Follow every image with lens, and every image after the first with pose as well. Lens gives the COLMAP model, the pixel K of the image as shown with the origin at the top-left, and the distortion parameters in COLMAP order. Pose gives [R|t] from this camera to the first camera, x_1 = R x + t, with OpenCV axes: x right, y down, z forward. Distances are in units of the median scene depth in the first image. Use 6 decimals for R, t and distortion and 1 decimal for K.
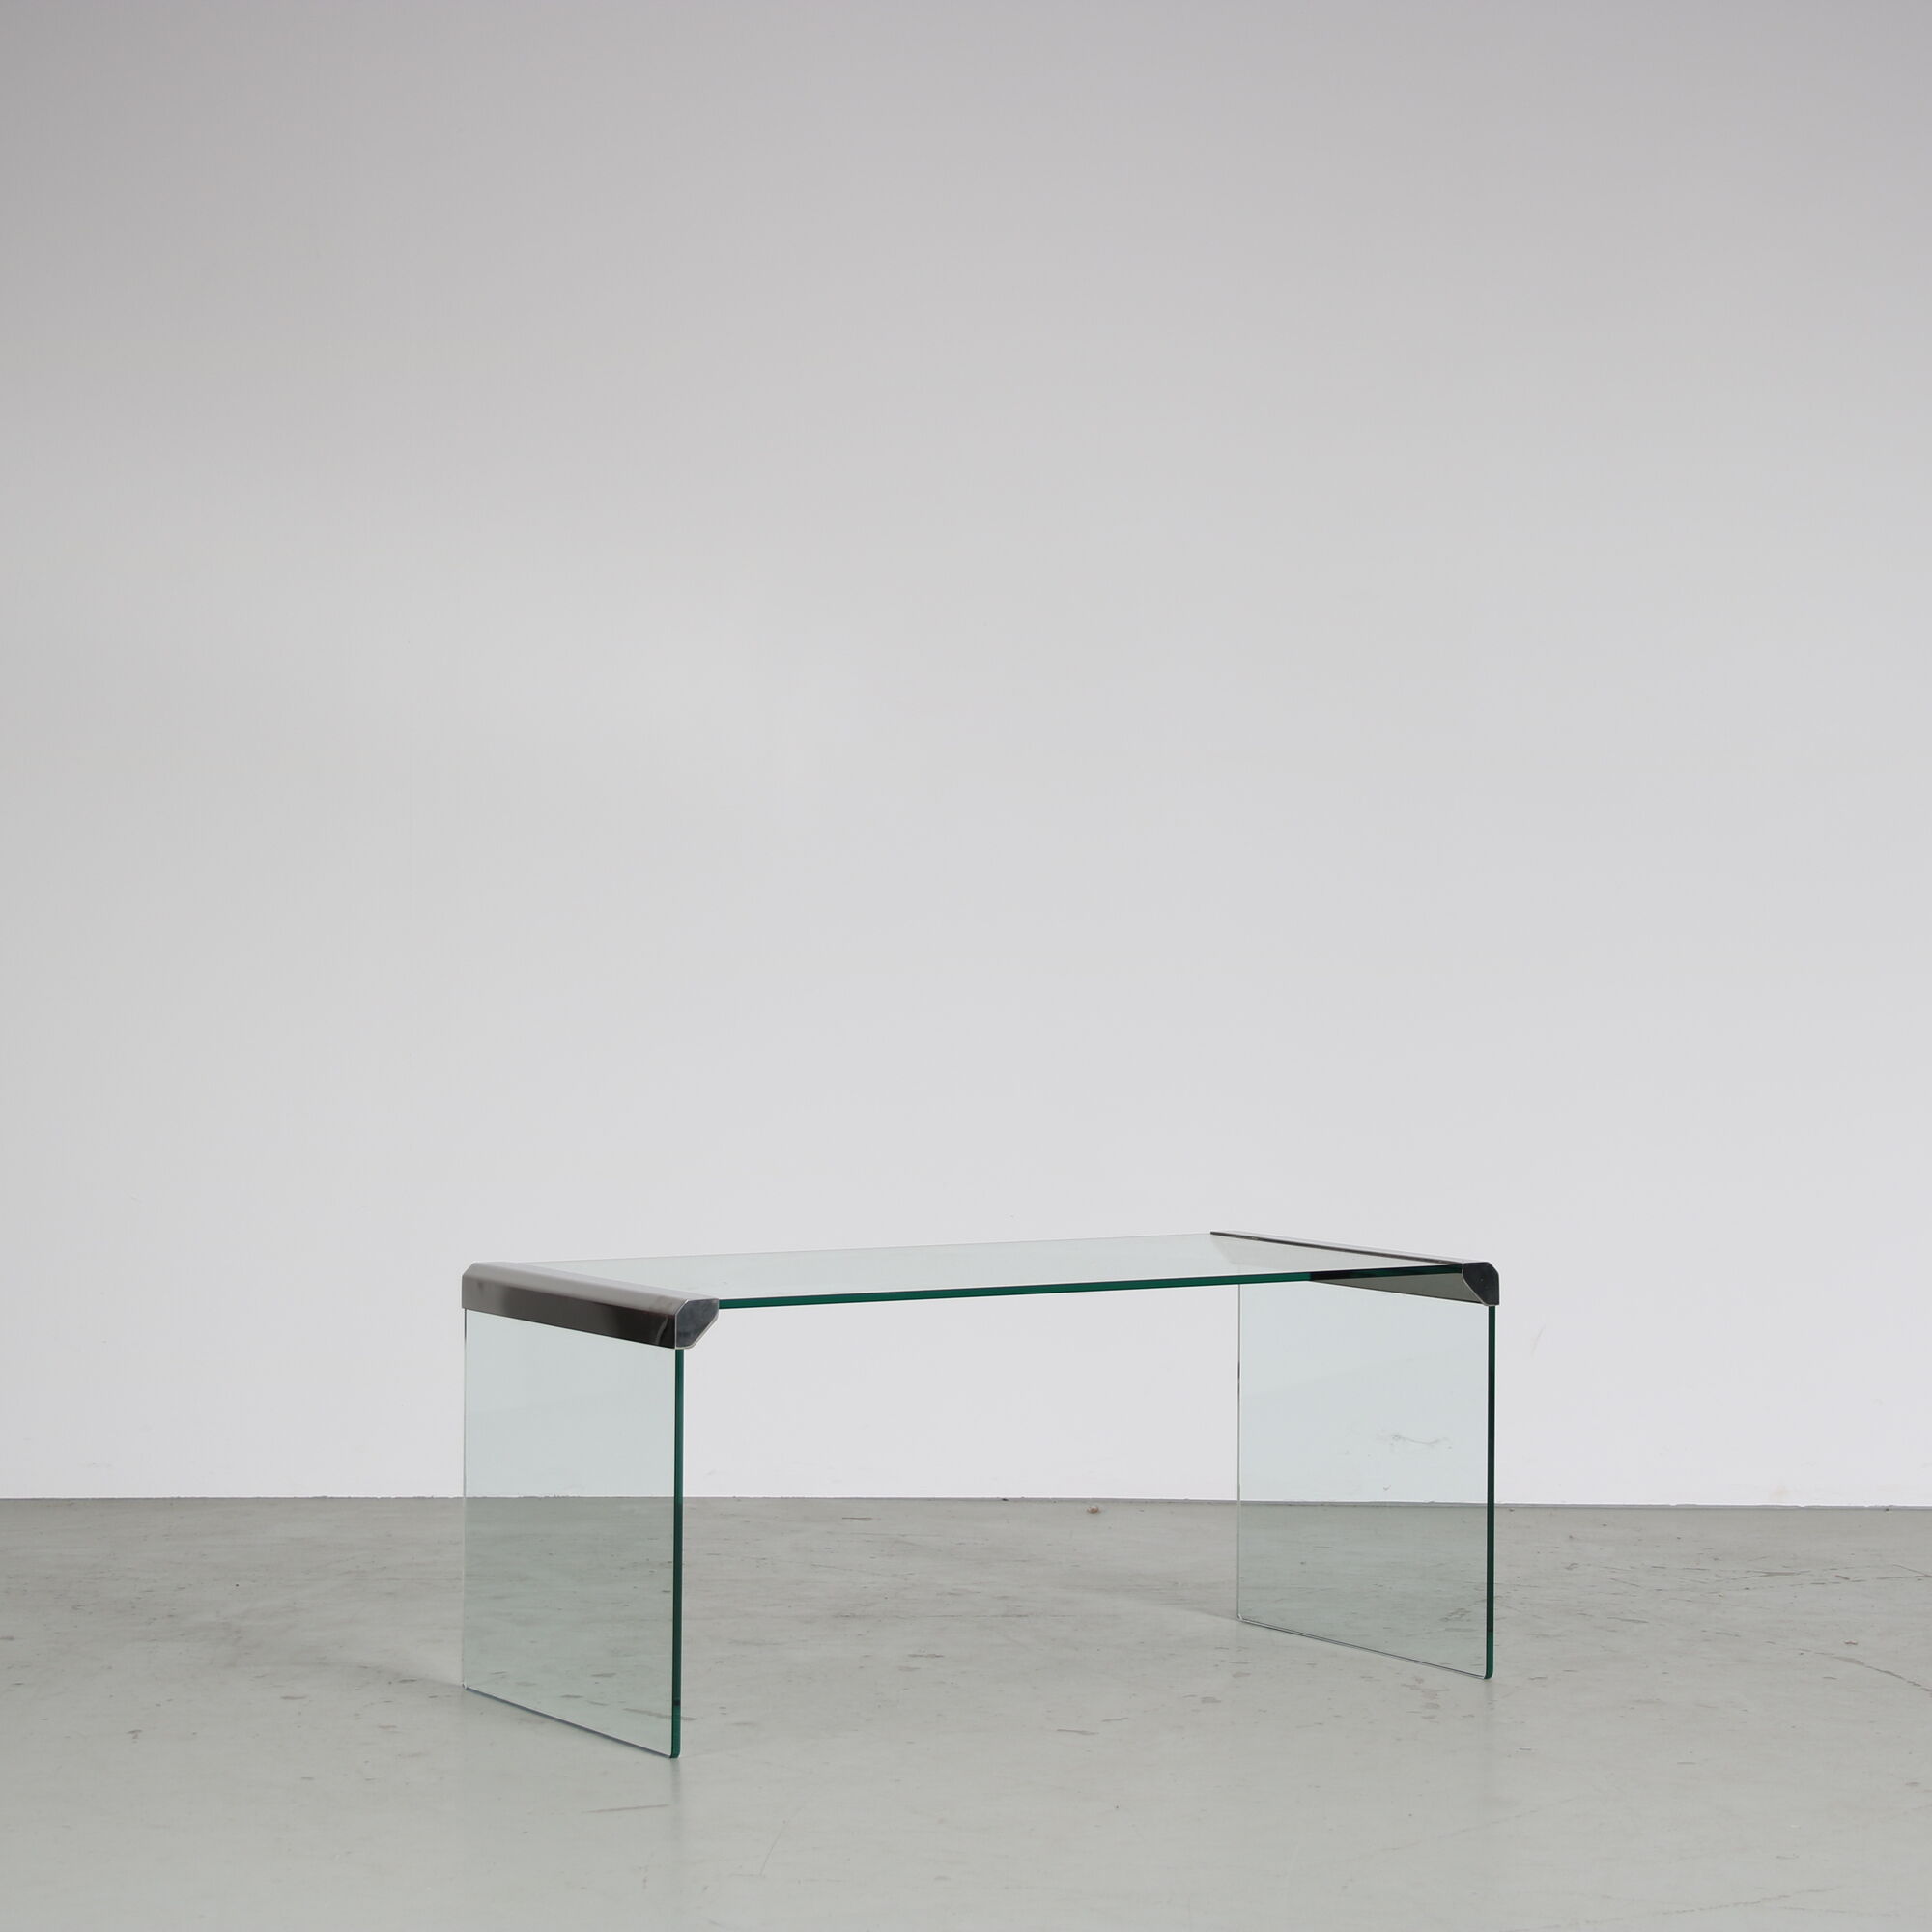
lens RADIAL K [[4905.4, 0, 957.0], [0, 4905.4, 960.9], [0, 0, 1]] dist [-0.033159, 0.000000]
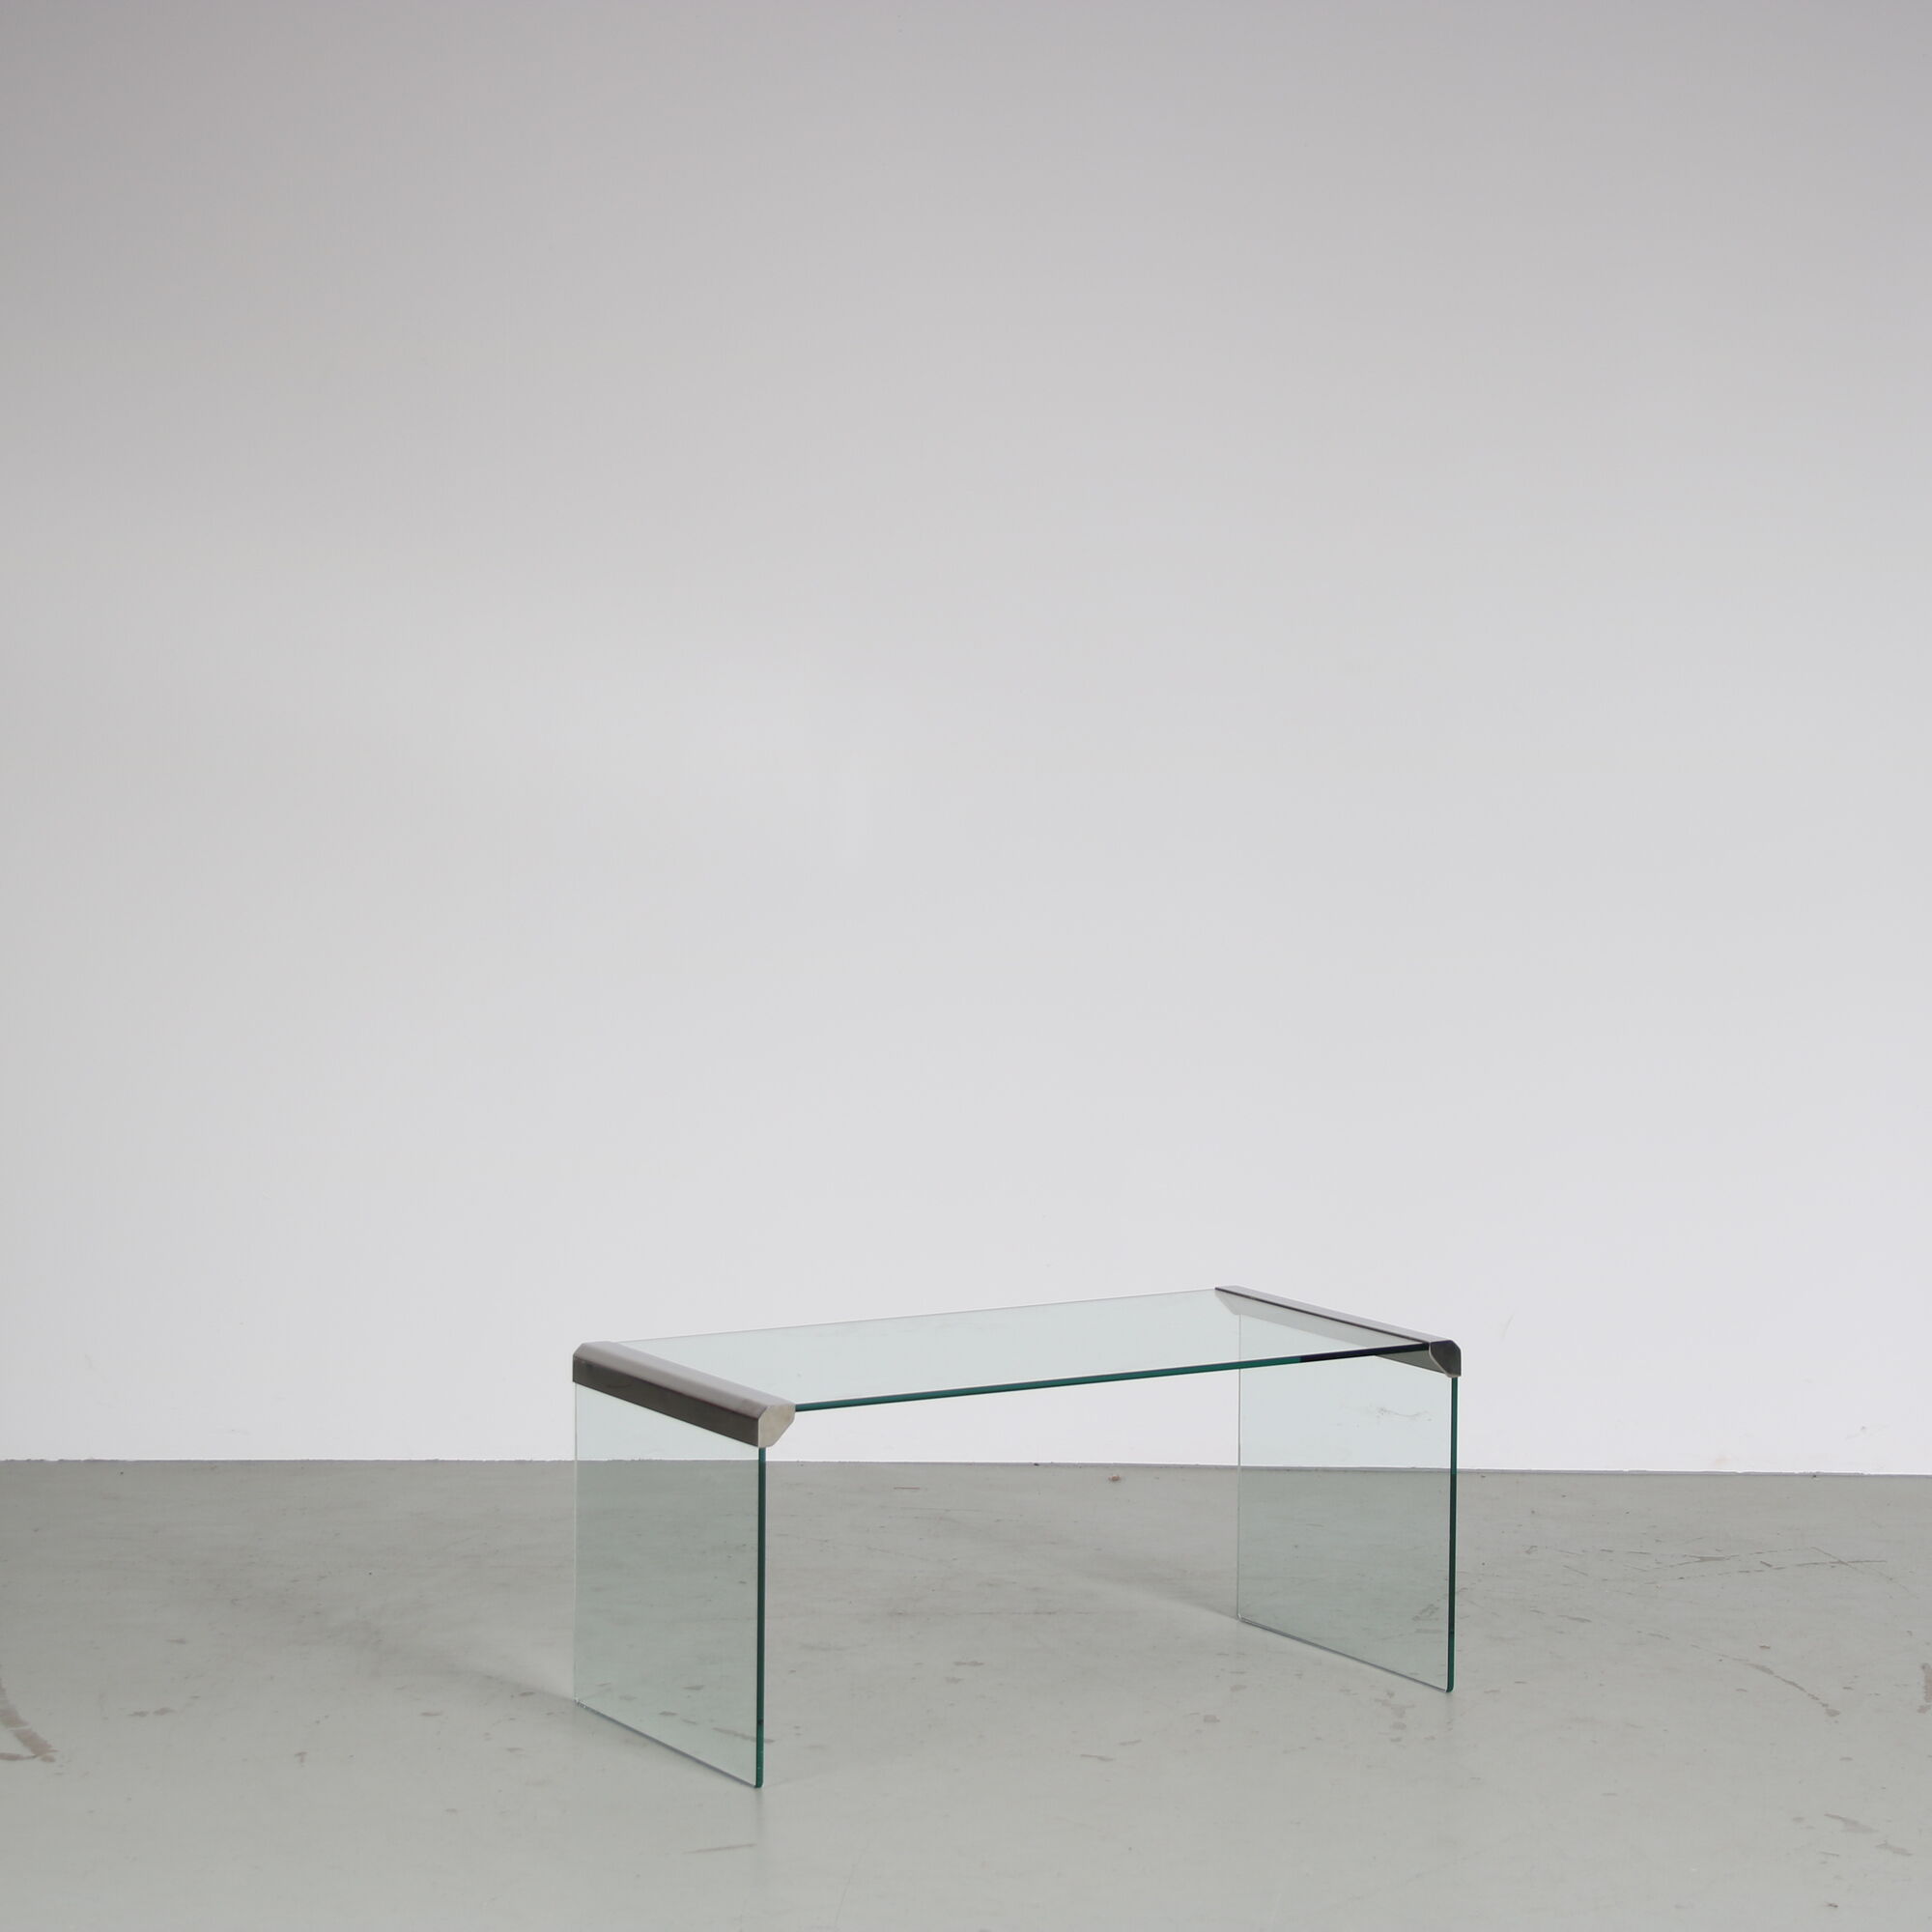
lens RADIAL K [[4905.4, 0, 963.3], [0, 4905.4, 974.7], [0, 0, 1]] dist [-0.033159, 0.000000]
pose [[0.999986, 0.001800, -0.004973, -0.002053], [-0.001410, 0.997005, 0.077326, -0.107845], [0.005097, -0.077318, 0.996993, -0.145211]]
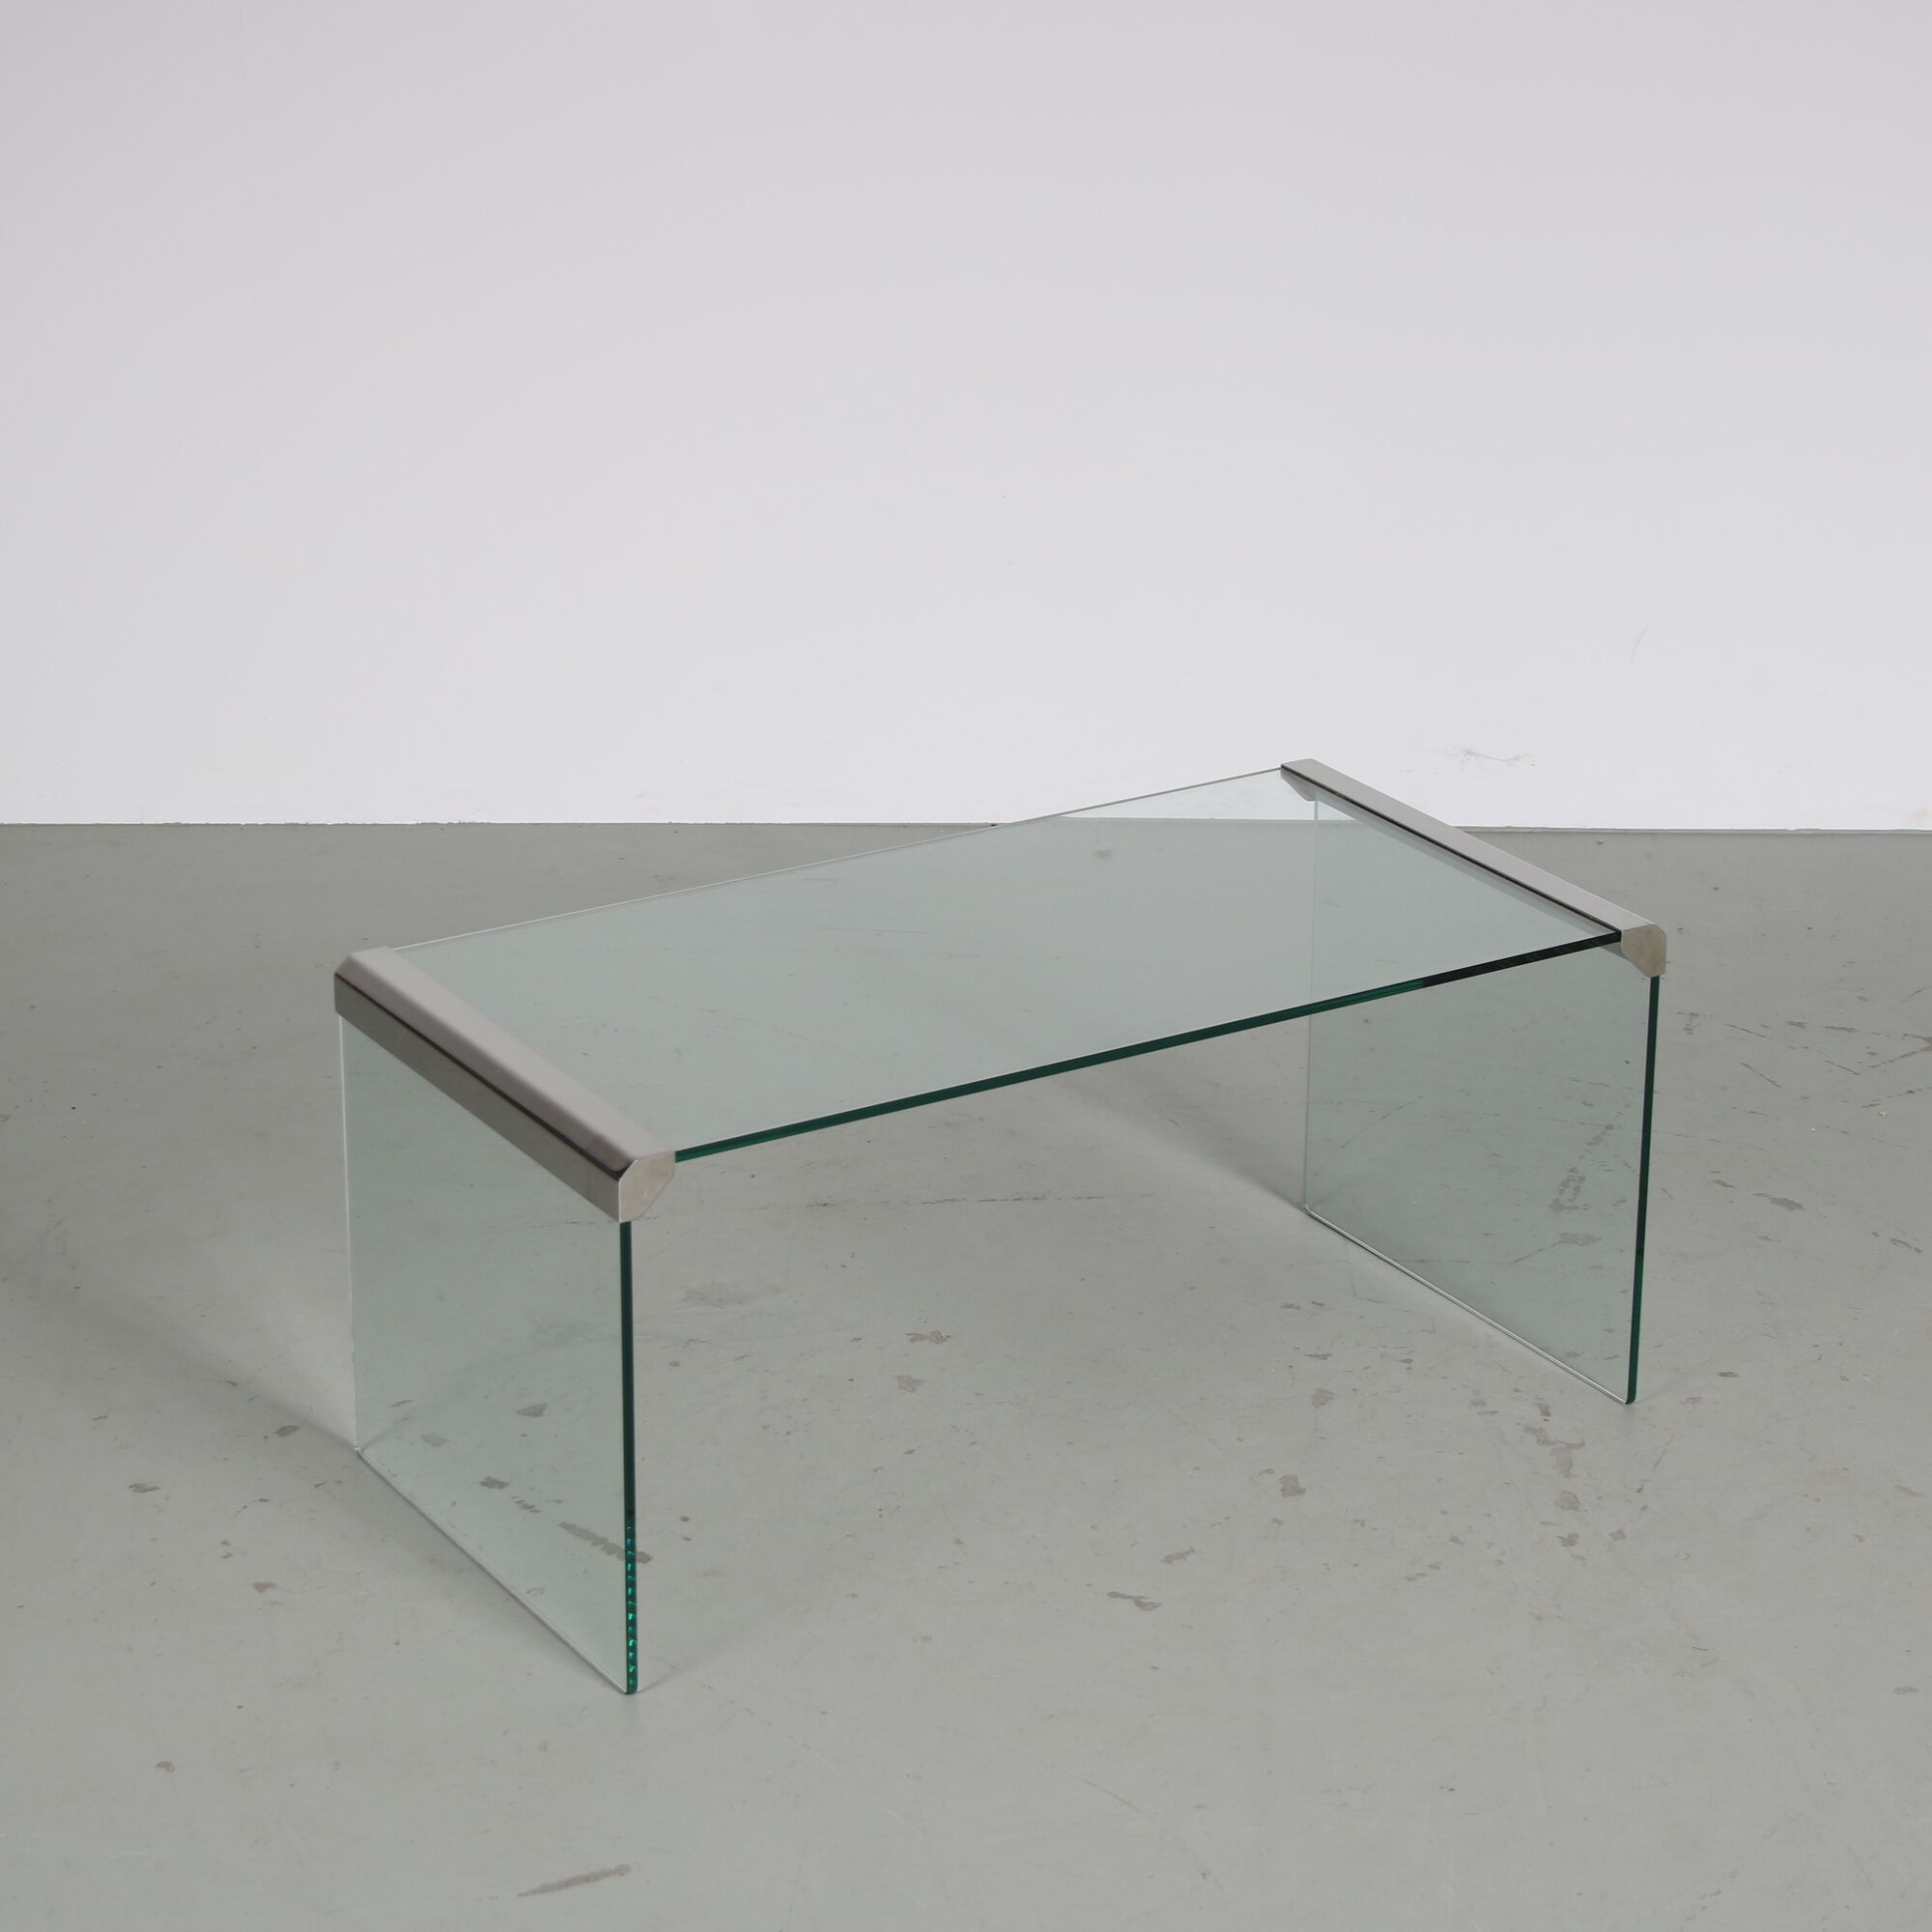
lens RADIAL K [[4723.6, 0, 958.5], [0, 4723.6, 981.5], [0, 0, 1]] dist [-0.036296, 0.000000]
pose [[0.999739, -0.005979, 0.022058, -0.017822], [-0.002510, 0.930603, 0.366022, -0.190799], [-0.022716, -0.365982, 0.930345, 0.285315]]
